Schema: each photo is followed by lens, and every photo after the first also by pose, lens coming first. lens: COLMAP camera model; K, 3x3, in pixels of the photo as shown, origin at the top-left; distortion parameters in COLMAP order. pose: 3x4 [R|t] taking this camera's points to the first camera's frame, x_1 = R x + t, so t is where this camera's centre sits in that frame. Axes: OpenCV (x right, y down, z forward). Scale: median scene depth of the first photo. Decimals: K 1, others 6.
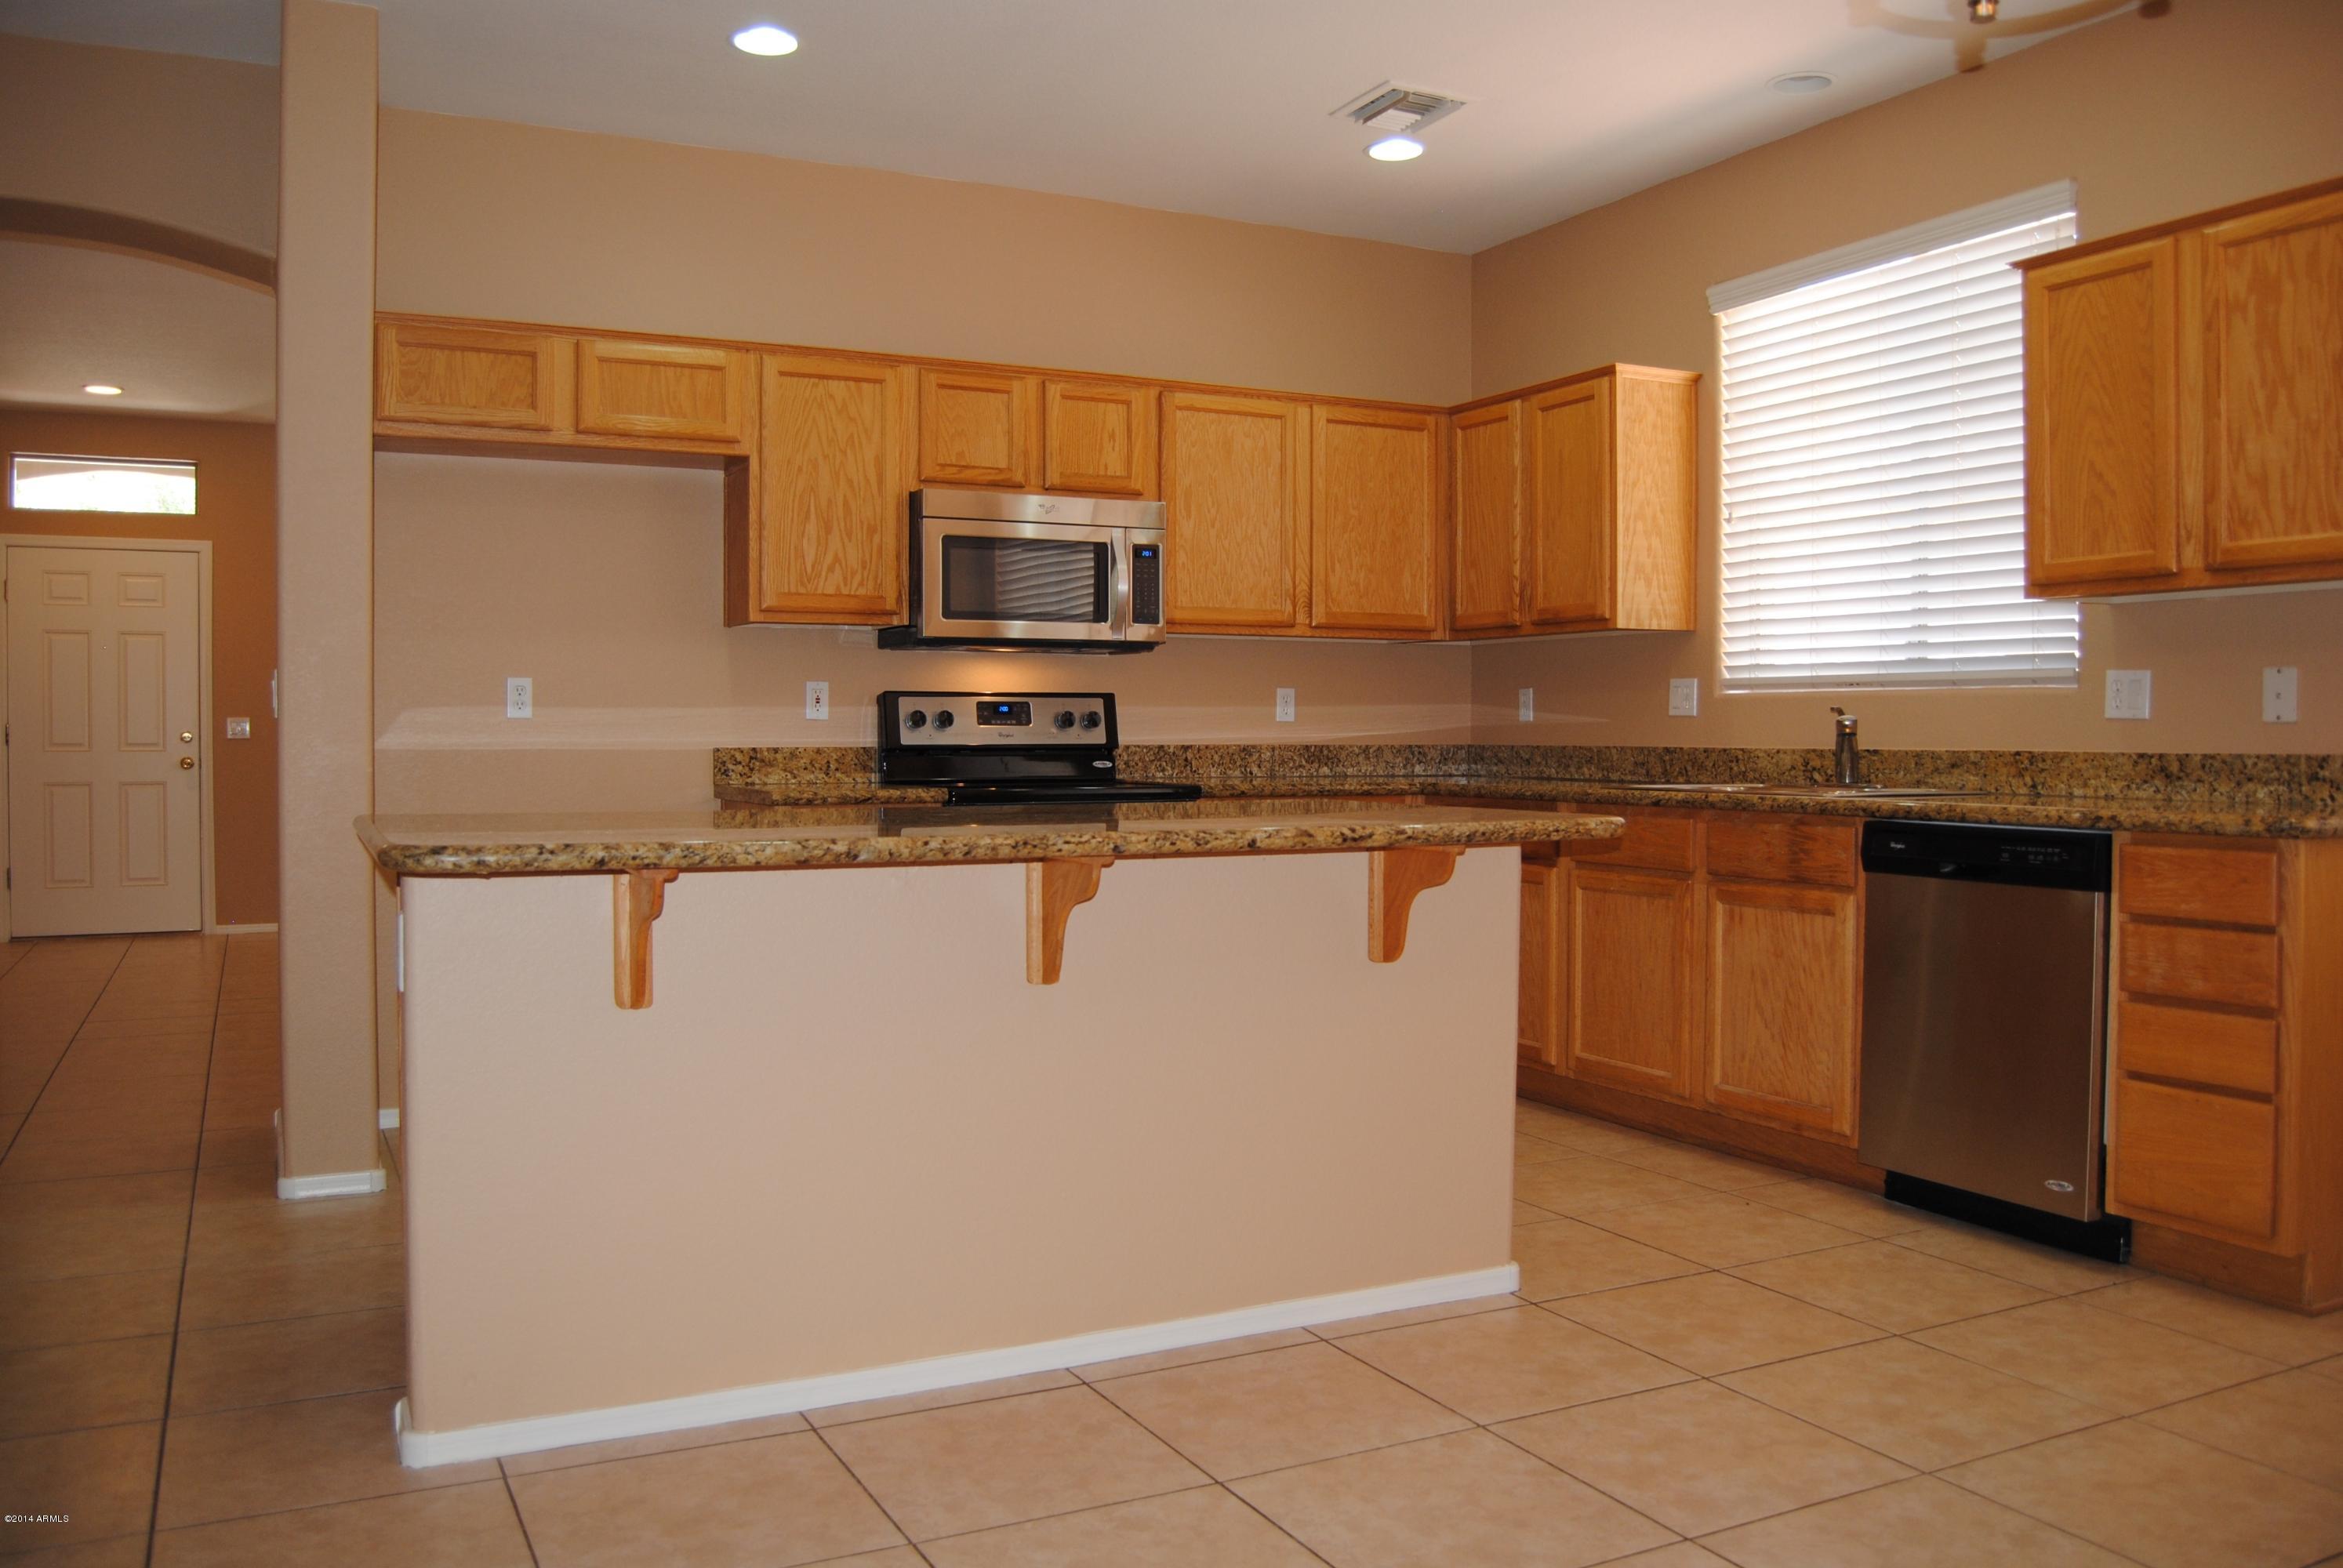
lens RADIAL K [[1850.7, 0, 1180.2], [0, 1850.7, 764.2], [0, 0, 1]] dist [-0.068824, 0.014825]
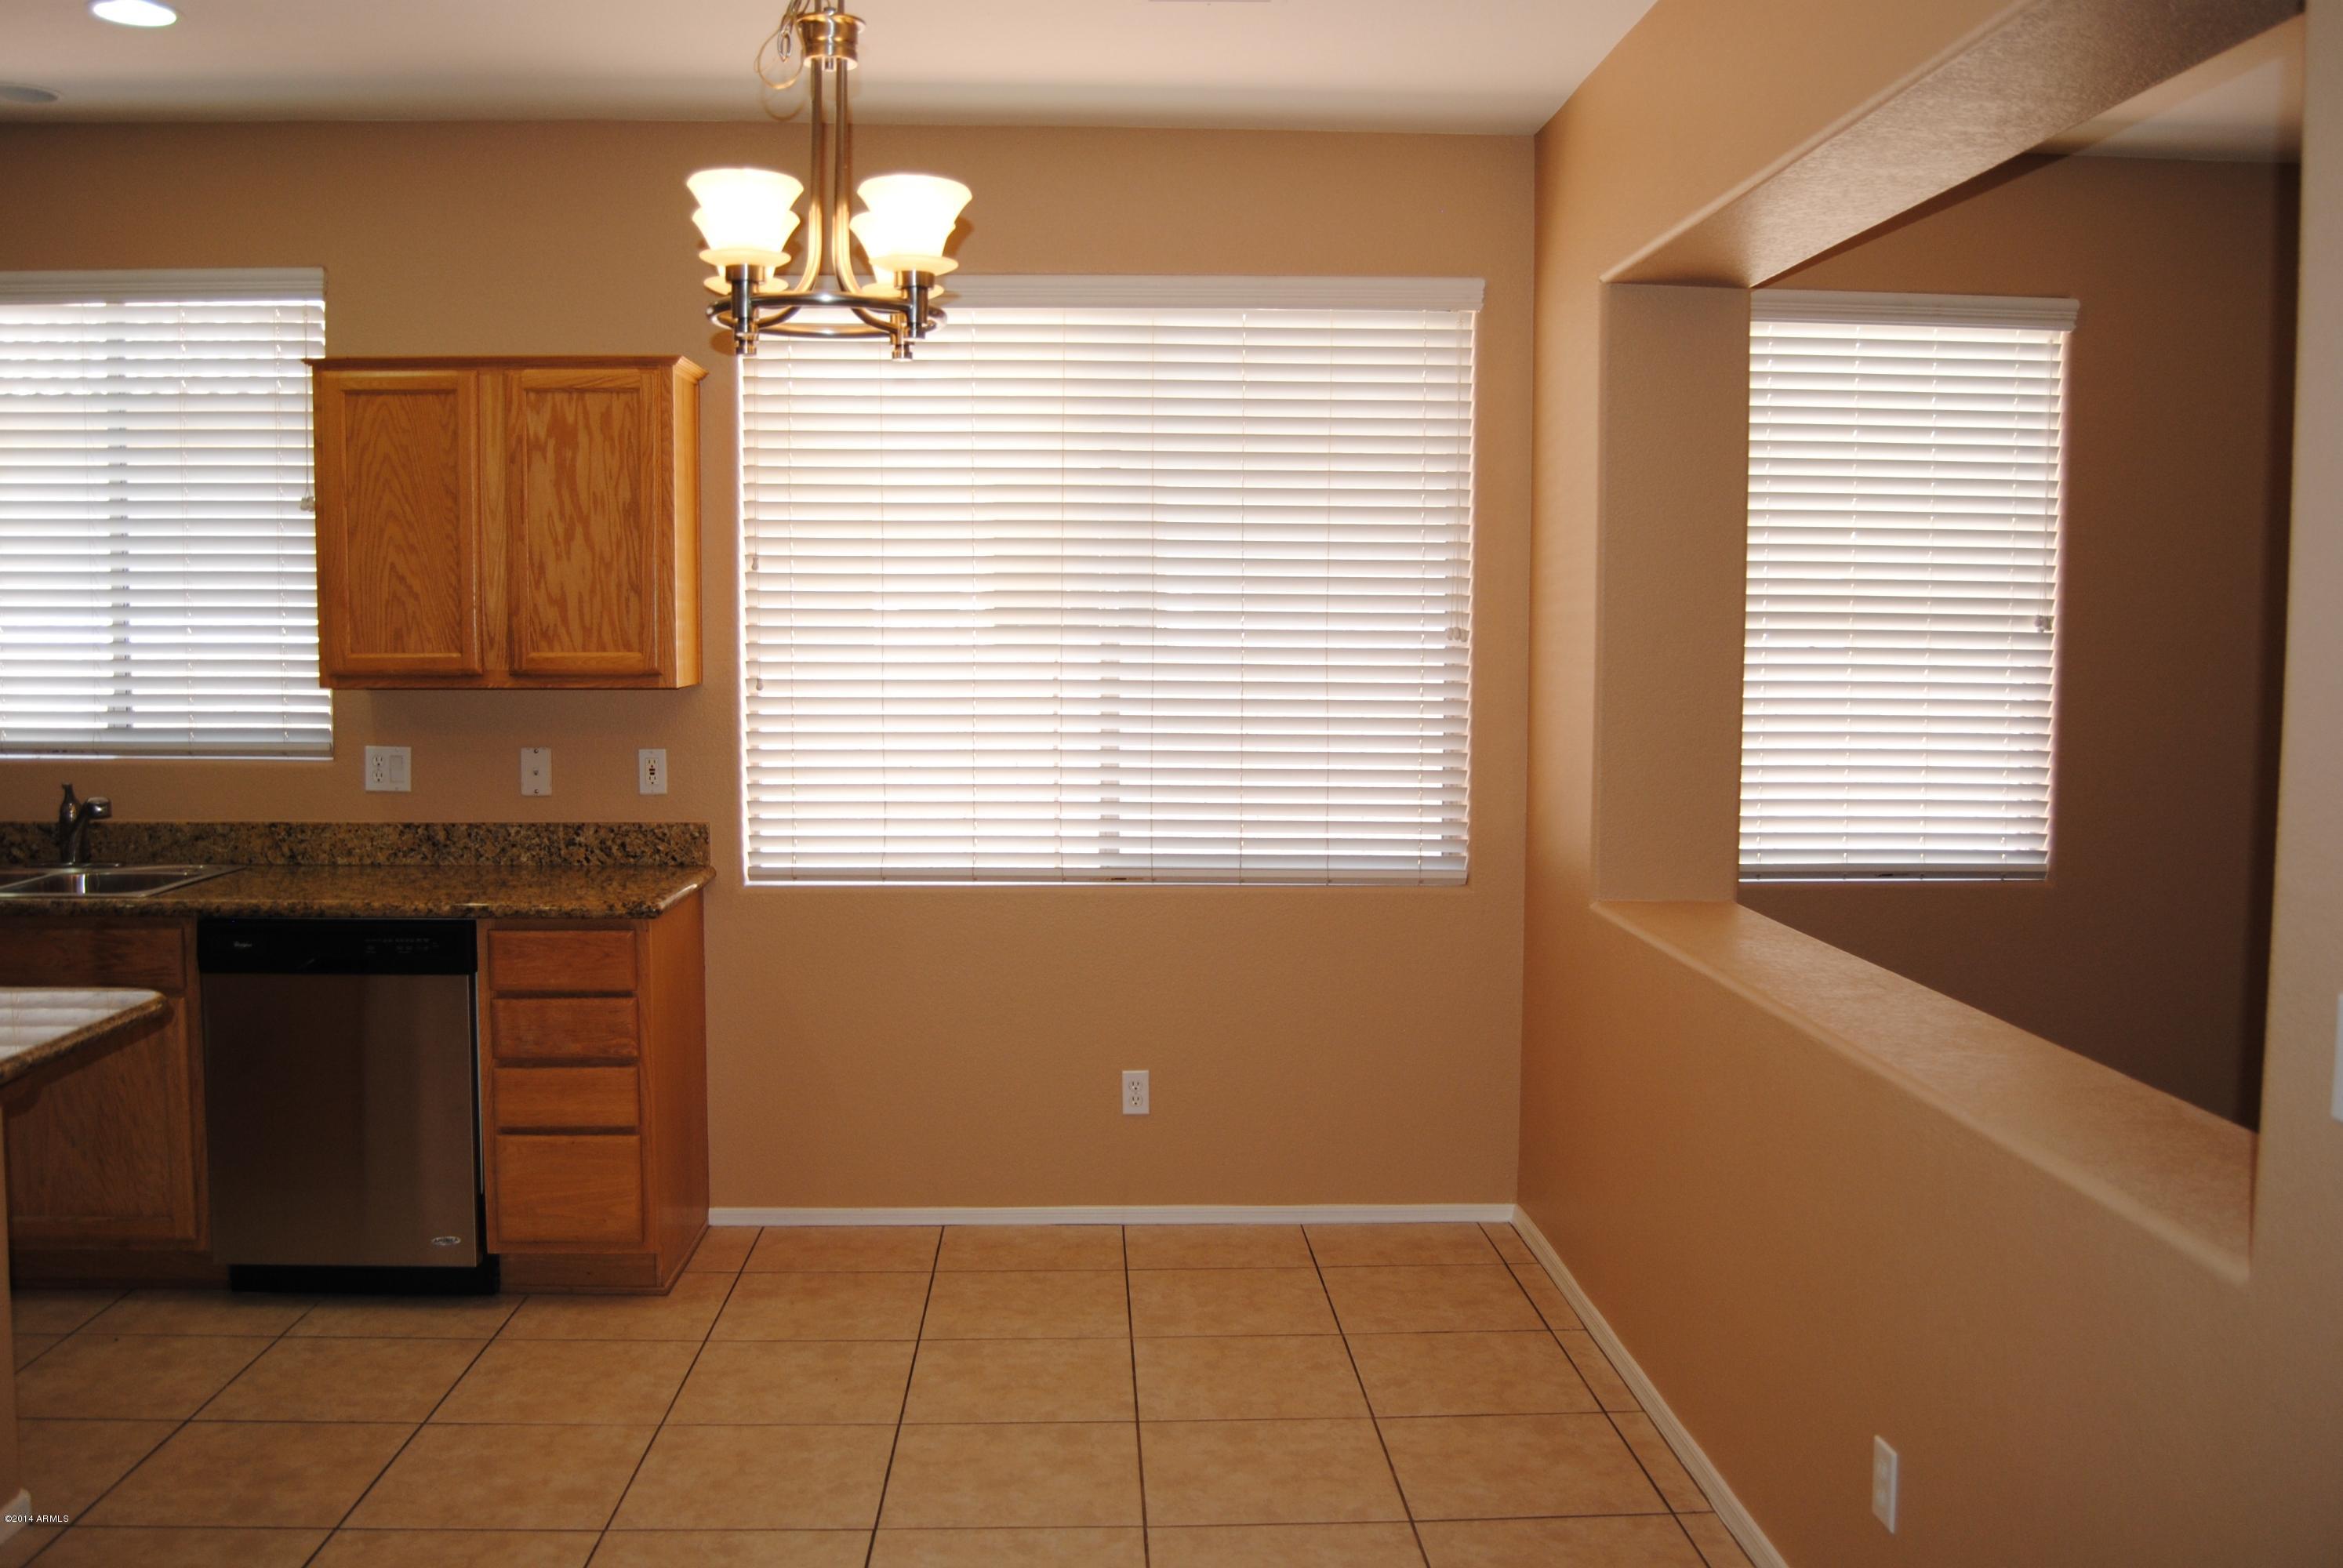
lens RADIAL K [[2008.2, 0, 1168.2], [0, 2008.2, 788.8], [0, 0, 1]] dist [-0.063467, 0.010331]
pose [[0.431129, -0.076911, 0.899006, -0.388386], [0.011574, 0.996750, 0.079722, -0.132260], [-0.902216, -0.023966, 0.430618, 0.090532]]
